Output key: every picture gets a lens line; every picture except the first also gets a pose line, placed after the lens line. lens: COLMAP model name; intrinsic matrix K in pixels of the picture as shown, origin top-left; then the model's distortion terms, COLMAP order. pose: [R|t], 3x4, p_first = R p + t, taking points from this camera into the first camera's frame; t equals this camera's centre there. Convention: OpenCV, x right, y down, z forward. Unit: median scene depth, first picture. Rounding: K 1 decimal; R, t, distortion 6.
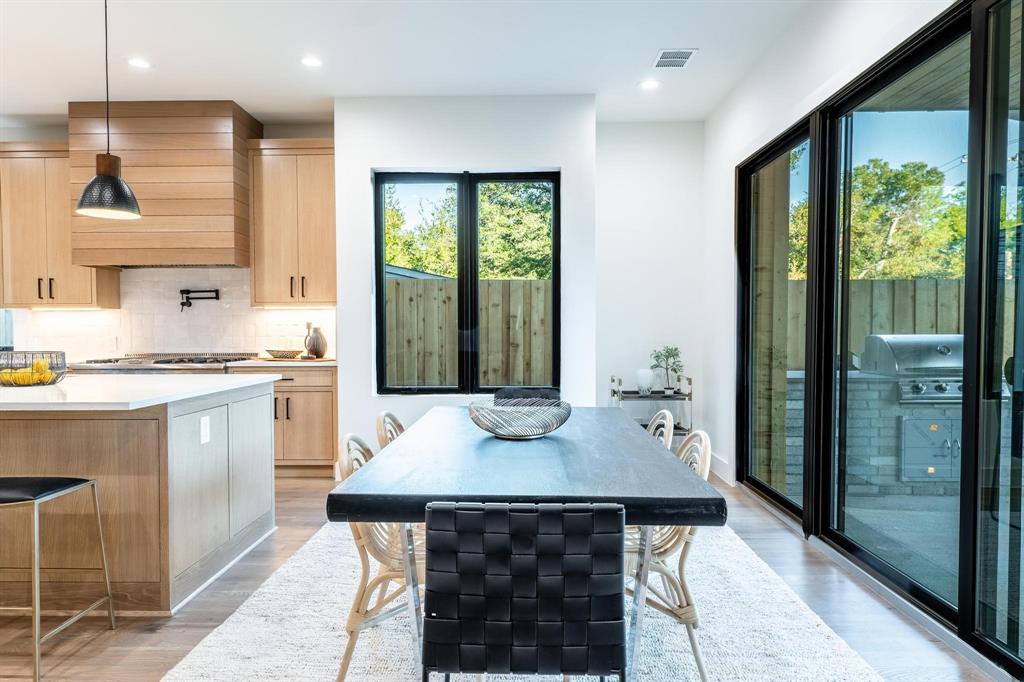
lens RADIAL K [[617.6, 0, 512.0], [0, 617.6, 341.0], [0, 0, 1]] dist [-0.000839, -0.001381]
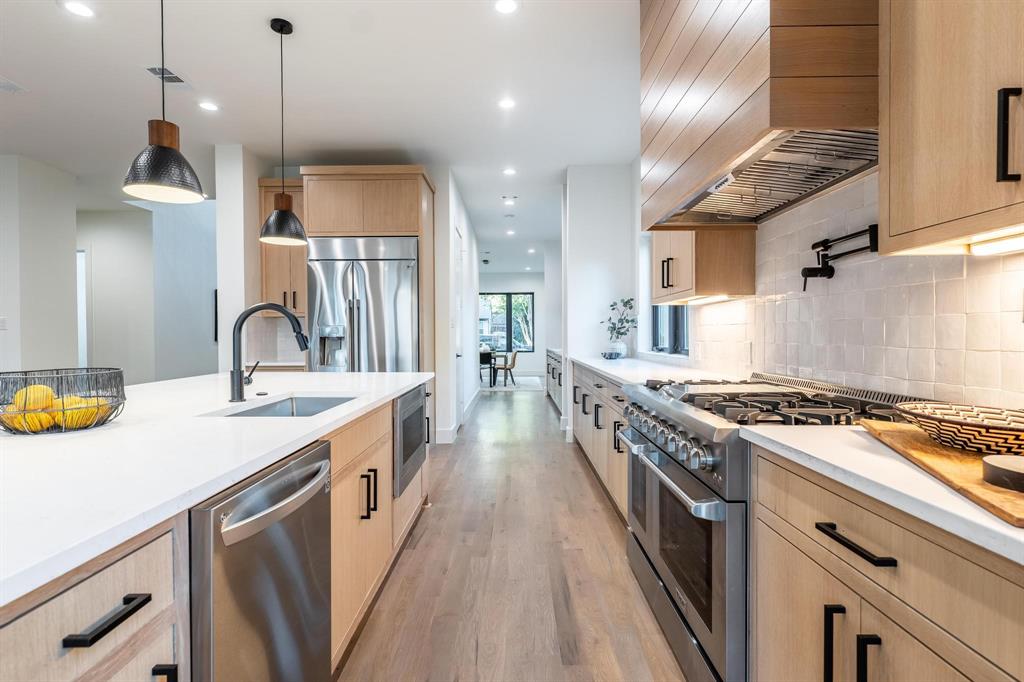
lens RADIAL K [[501.8, 0, 512.0], [0, 501.8, 341.0], [0, 0, 1]] dist [0.000149, 0.000152]
pose [[0.009147, 0.016959, -0.999814, -0.183366], [-0.013409, 0.999768, 0.016835, -0.014718], [0.999868, 0.013252, 0.009372, 0.852215]]
